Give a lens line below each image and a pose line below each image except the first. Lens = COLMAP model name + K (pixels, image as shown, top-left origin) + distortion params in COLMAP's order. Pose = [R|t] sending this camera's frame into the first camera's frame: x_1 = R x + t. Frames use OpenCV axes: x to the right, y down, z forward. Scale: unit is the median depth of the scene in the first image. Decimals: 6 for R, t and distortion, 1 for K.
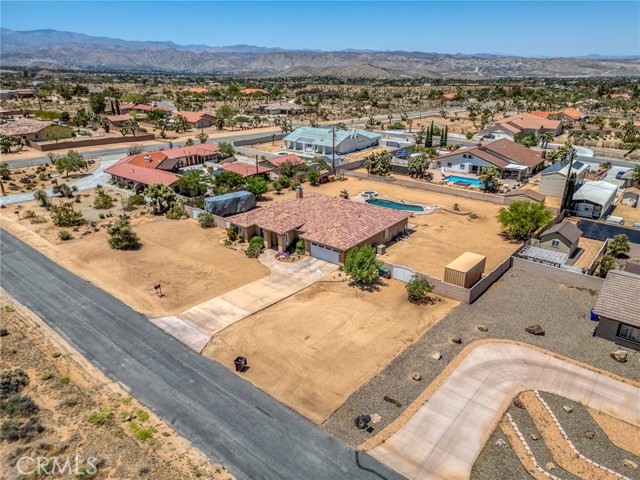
lens RADIAL K [[444.6, 0, 318.5], [0, 444.6, 239.8], [0, 0, 1]] dist [0.086305, -0.085020]
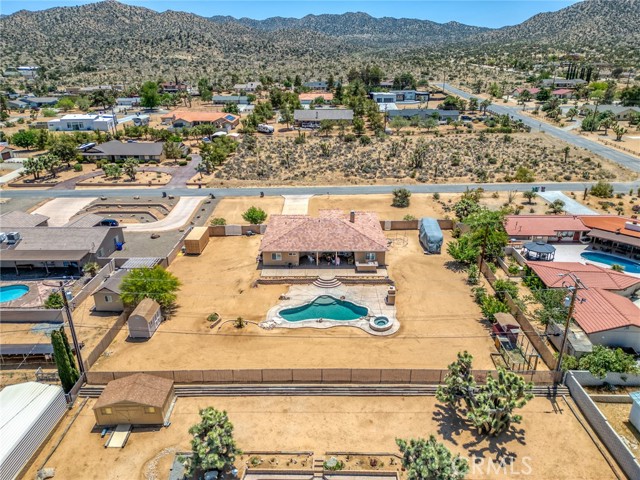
lens RADIAL K [[444.6, 0, 318.5], [0, 444.6, 239.8], [0, 0, 1]] dist [0.086305, -0.085020]
pose [[-0.782778, 0.243406, -0.572723, 0.792939], [-0.220205, 0.752444, 0.620756, -0.866159], [0.582038, 0.612031, -0.535398, 1.863994]]
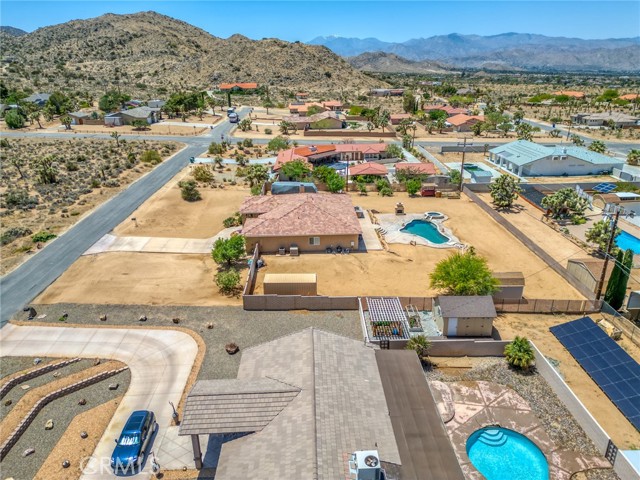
lens RADIAL K [[444.6, 0, 318.5], [0, 444.6, 239.8], [0, 0, 1]] dist [0.086305, -0.085020]
pose [[0.654543, 0.273741, -0.704726, 0.940452], [-0.274608, 0.954566, 0.115734, -0.146694], [0.704389, 0.117770, 0.699976, 0.315107]]
